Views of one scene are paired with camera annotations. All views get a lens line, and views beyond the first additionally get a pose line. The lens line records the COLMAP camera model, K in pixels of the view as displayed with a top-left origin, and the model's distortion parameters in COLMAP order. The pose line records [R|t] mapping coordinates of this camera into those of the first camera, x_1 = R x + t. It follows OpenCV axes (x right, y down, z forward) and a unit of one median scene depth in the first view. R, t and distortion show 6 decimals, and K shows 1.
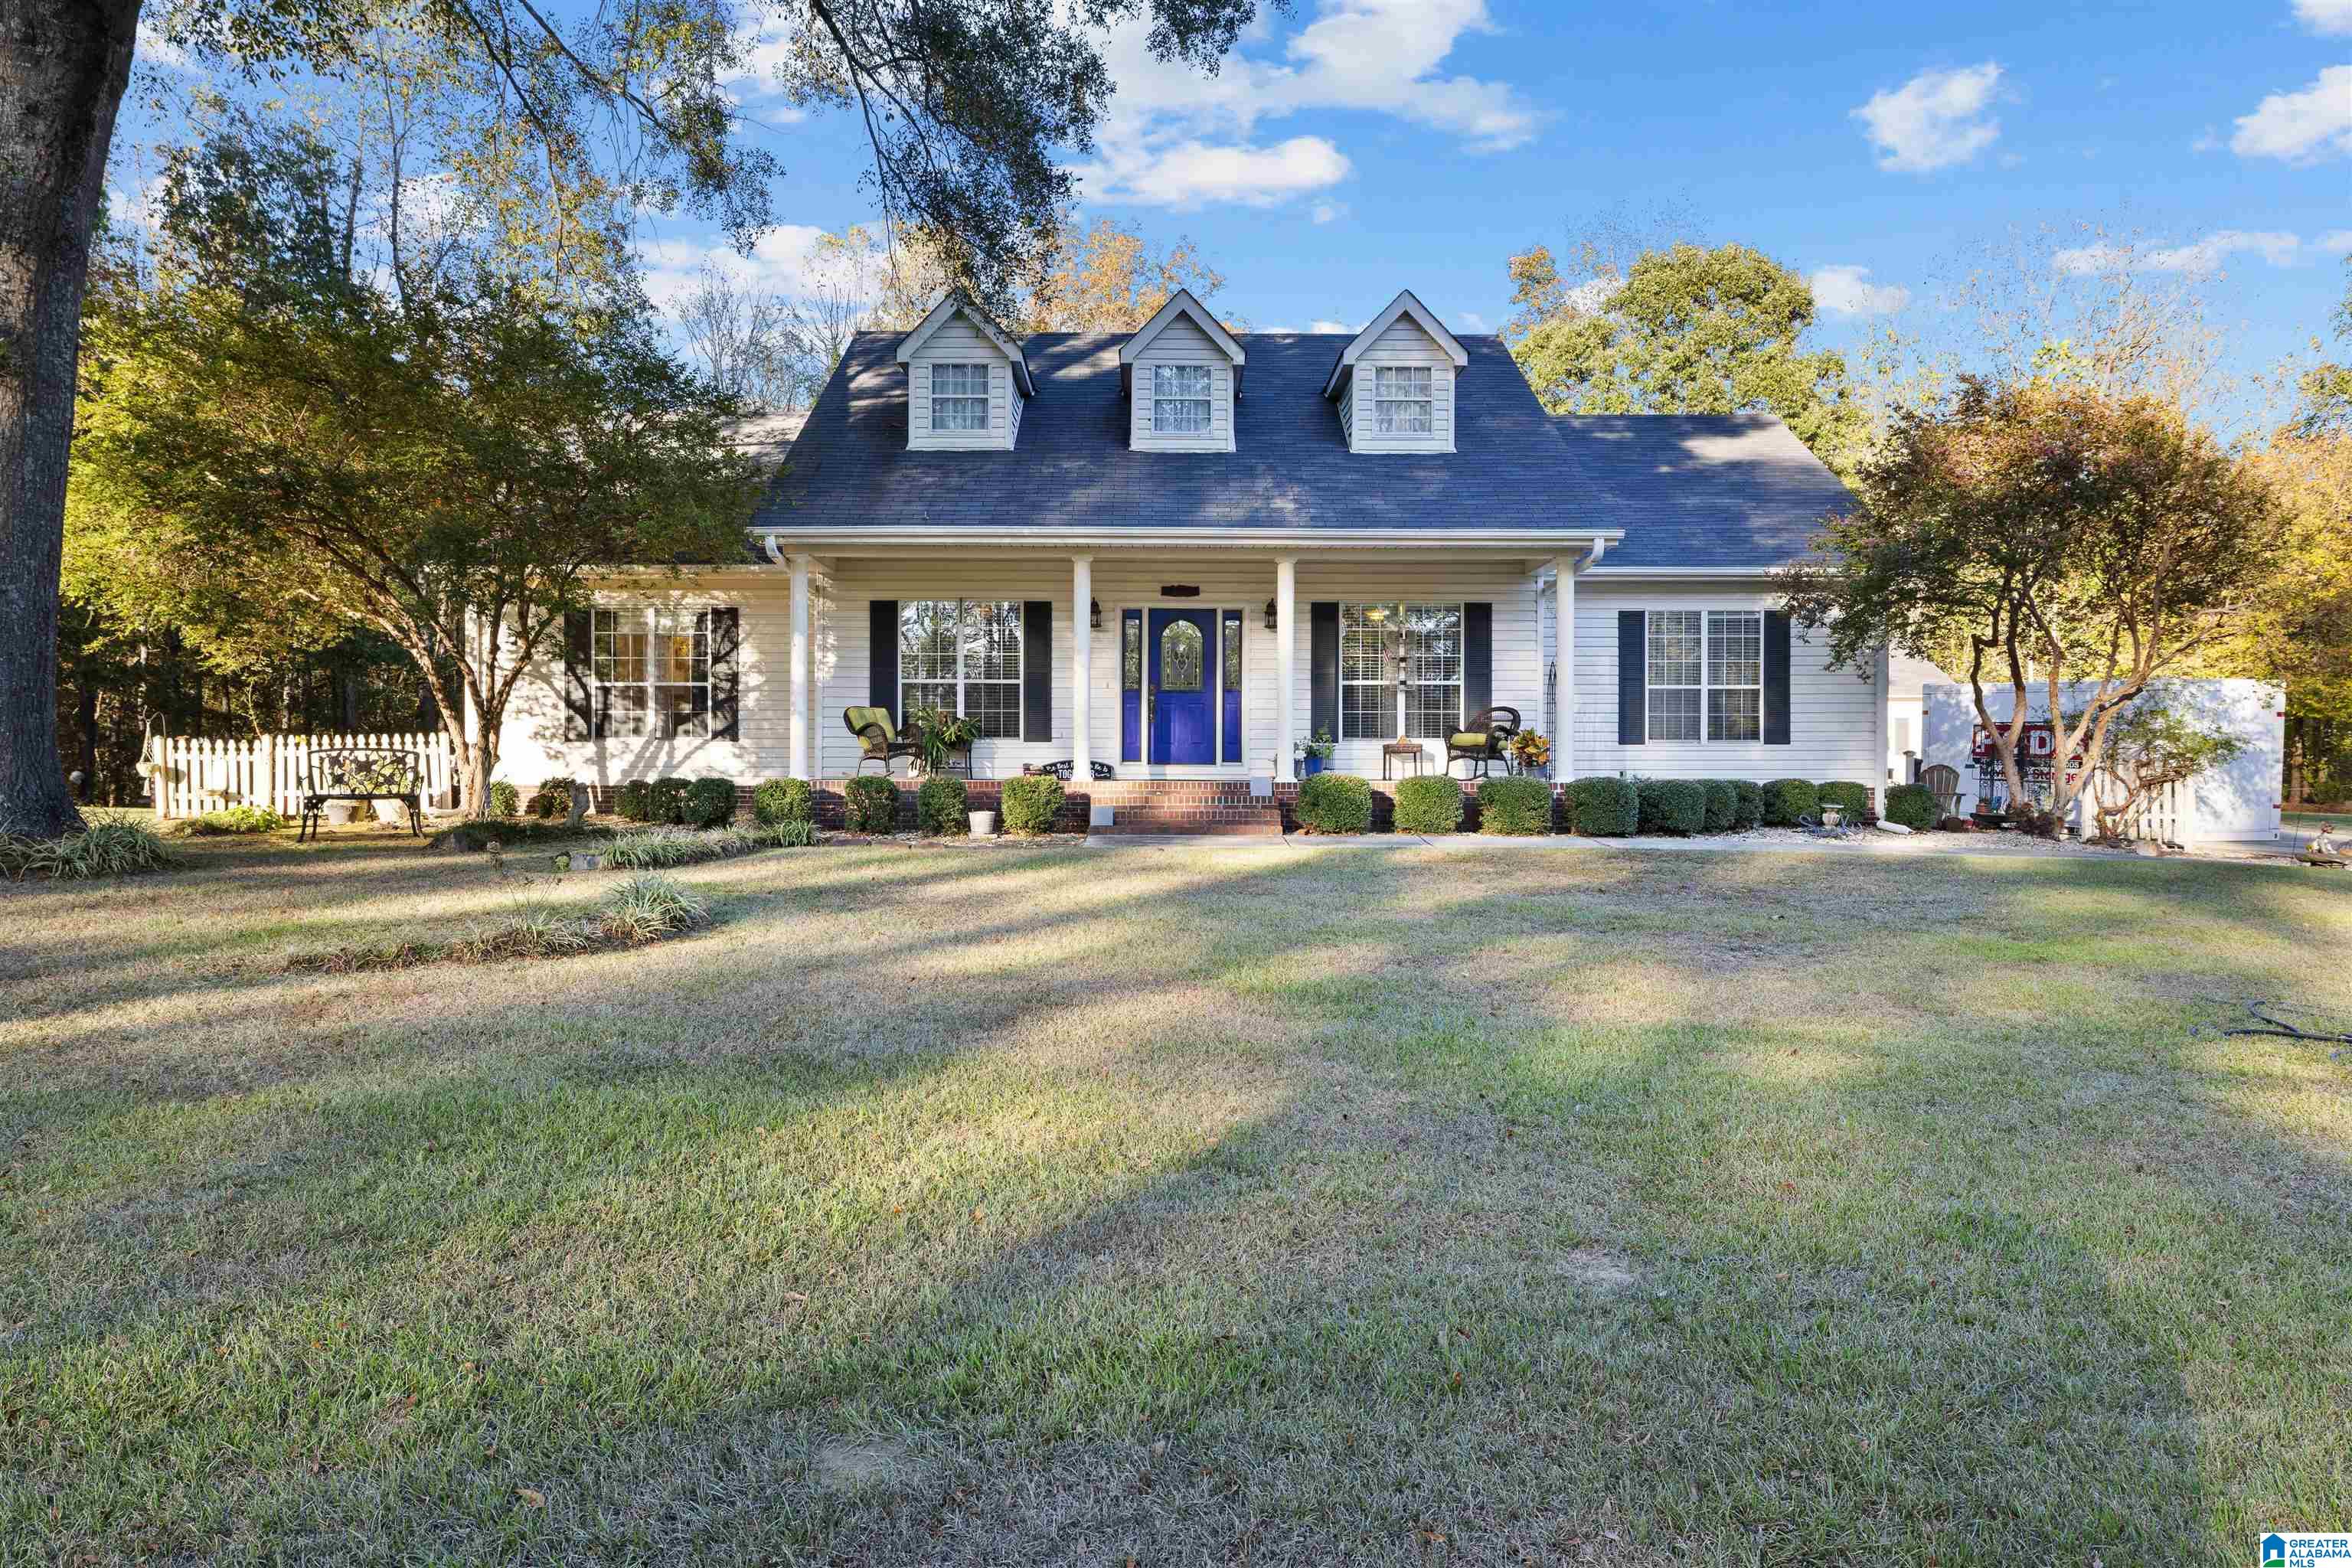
lens RADIAL K [[1520.5, 0, 1165.0], [0, 1520.5, 783.2], [0, 0, 1]] dist [-0.000131, 0.000773]
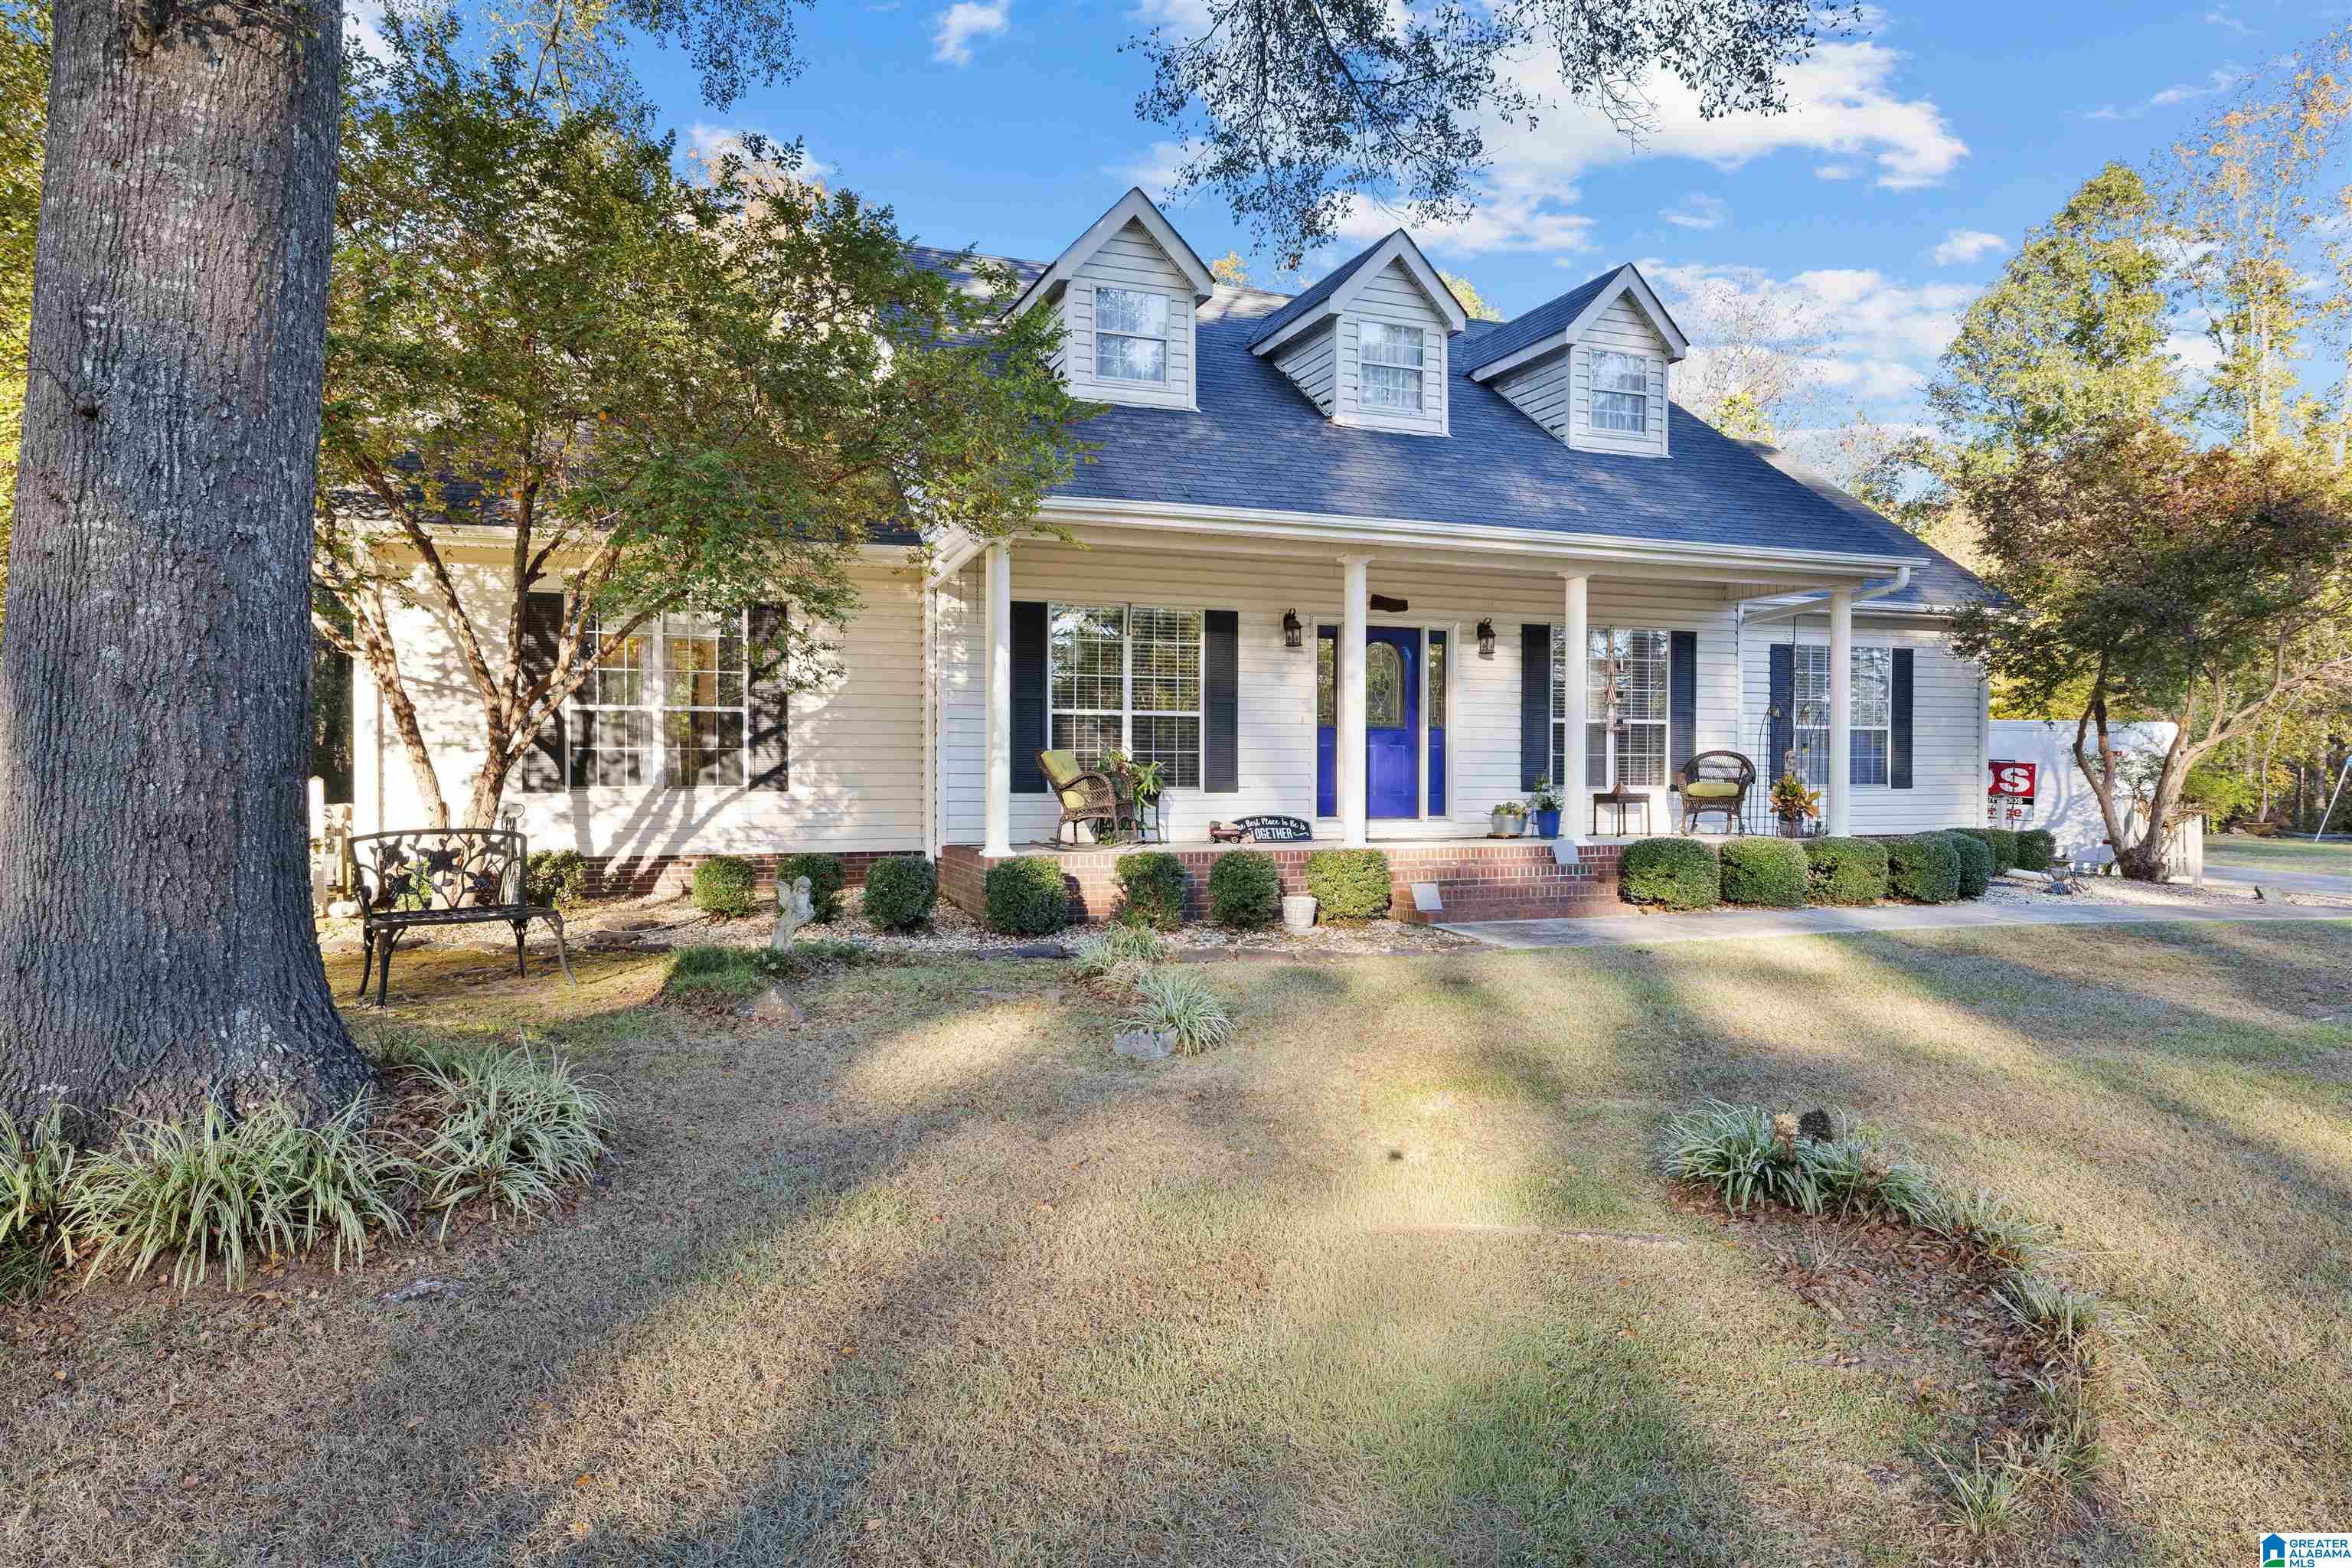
lens RADIAL K [[1520.5, 0, 1167.7], [0, 1520.5, 774.6], [0, 0, 1]] dist [-0.000131, 0.000773]
pose [[0.937726, 0.000467, 0.347374, -0.361312], [0.000145, 0.999998, -0.001735, -0.033409], [-0.347375, 0.001677, 0.937725, 0.272757]]
